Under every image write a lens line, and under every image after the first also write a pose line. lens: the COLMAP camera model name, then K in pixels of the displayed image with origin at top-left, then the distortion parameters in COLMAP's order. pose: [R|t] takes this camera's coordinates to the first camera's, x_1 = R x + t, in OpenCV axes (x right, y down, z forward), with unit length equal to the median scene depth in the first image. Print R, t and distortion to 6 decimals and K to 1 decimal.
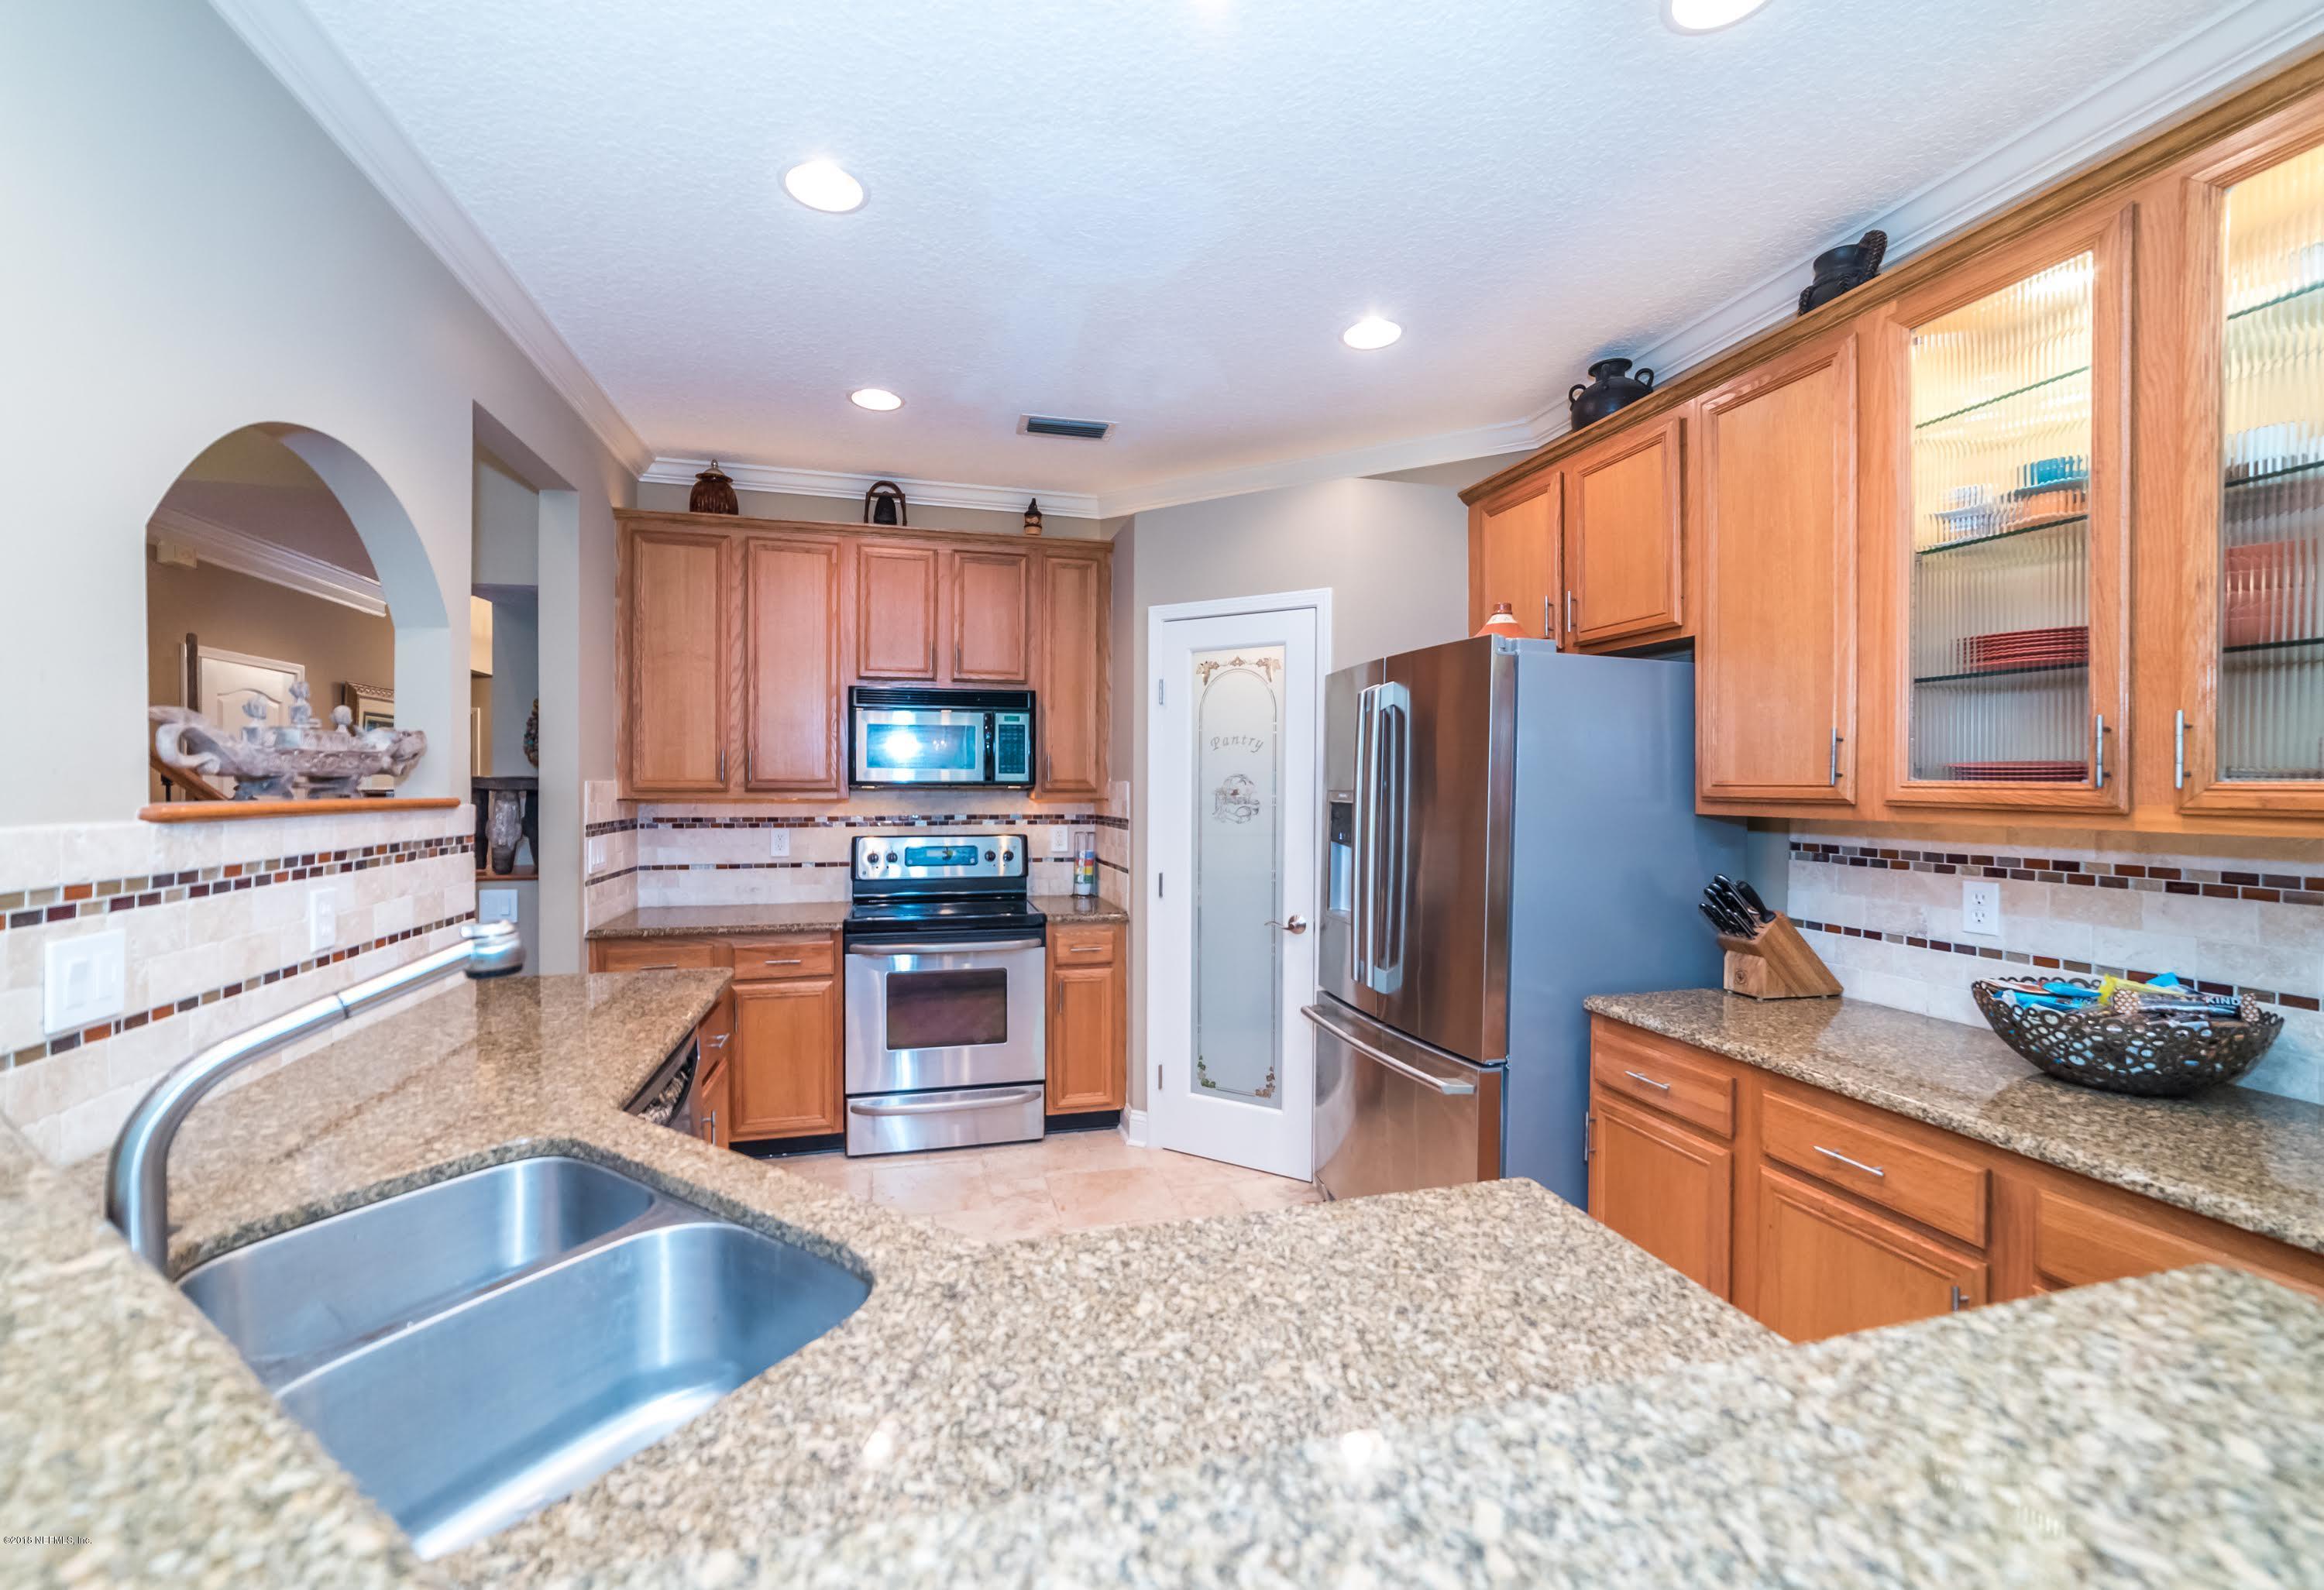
lens RADIAL K [[919.8, 0, 1150.8], [0, 919.8, 785.4], [0, 0, 1]] dist [-0.007414, 0.000070]
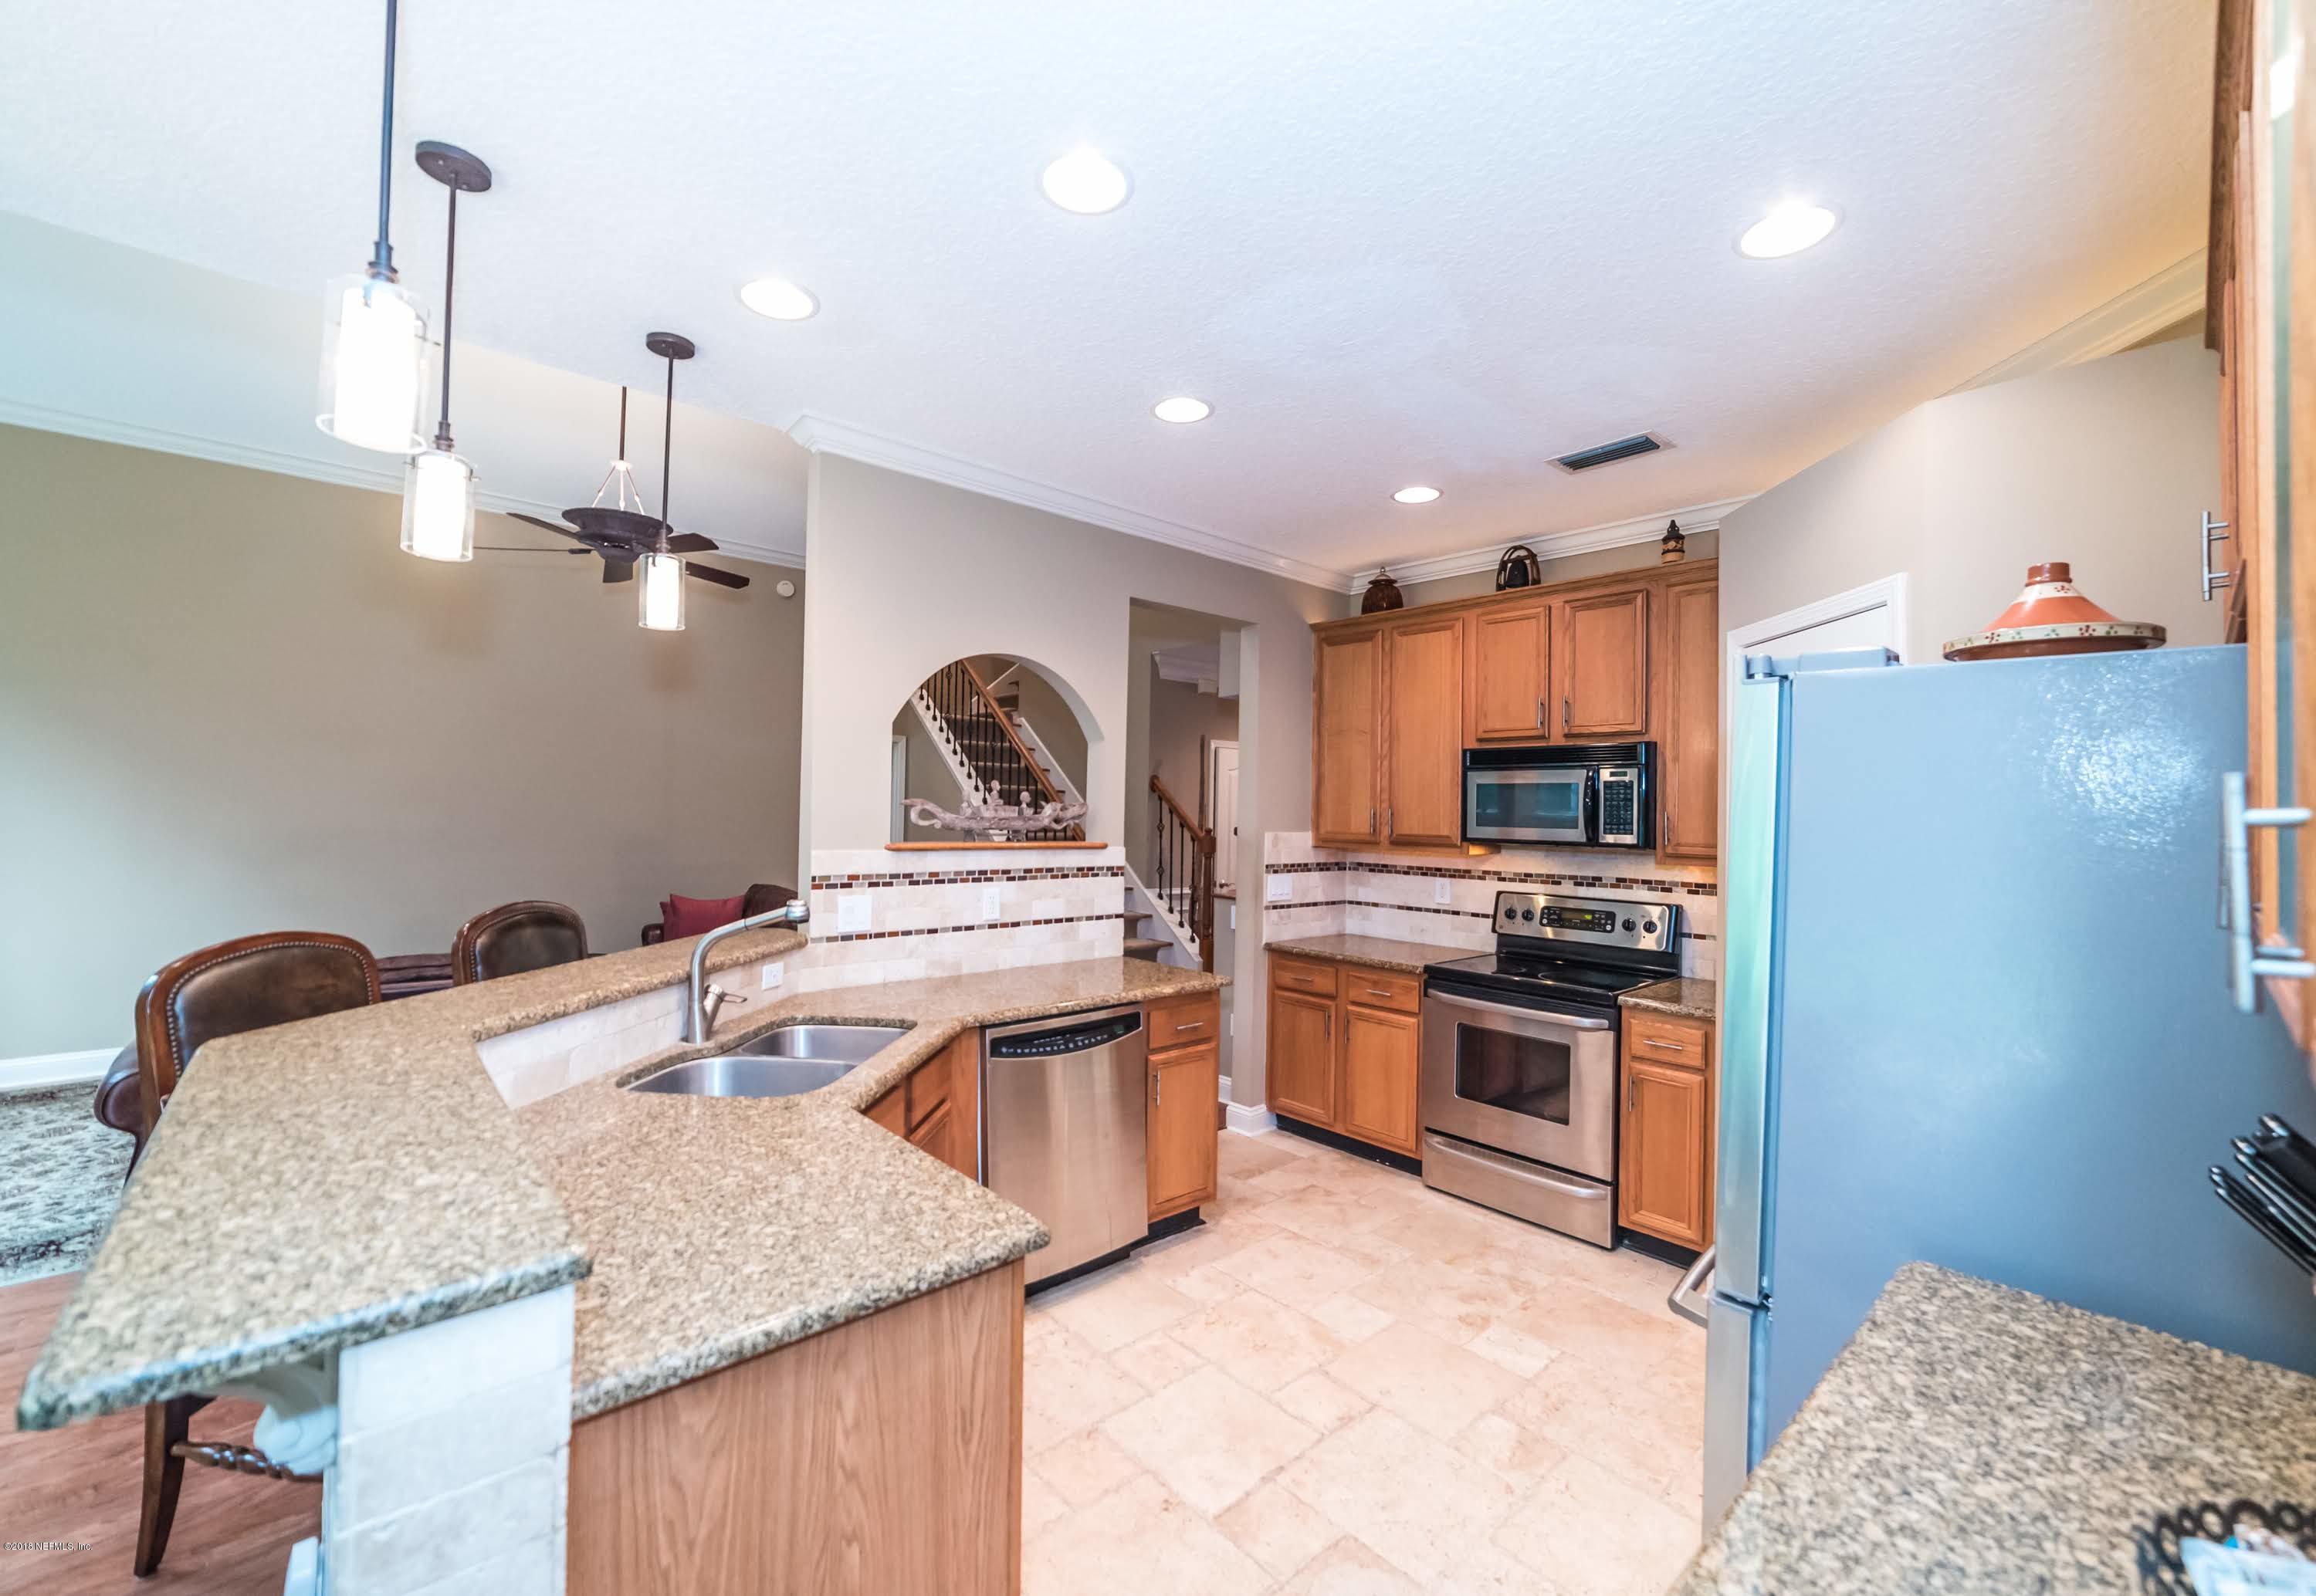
lens RADIAL K [[932.8, 0, 1158.0], [0, 932.8, 798.0], [0, 0, 1]] dist [-0.028135, 0.008976]
pose [[0.460350, -0.006562, -0.887713, 0.473533], [-0.022409, 0.999568, -0.019009, -0.022804], [0.887455, 0.028643, 0.460004, 0.188617]]
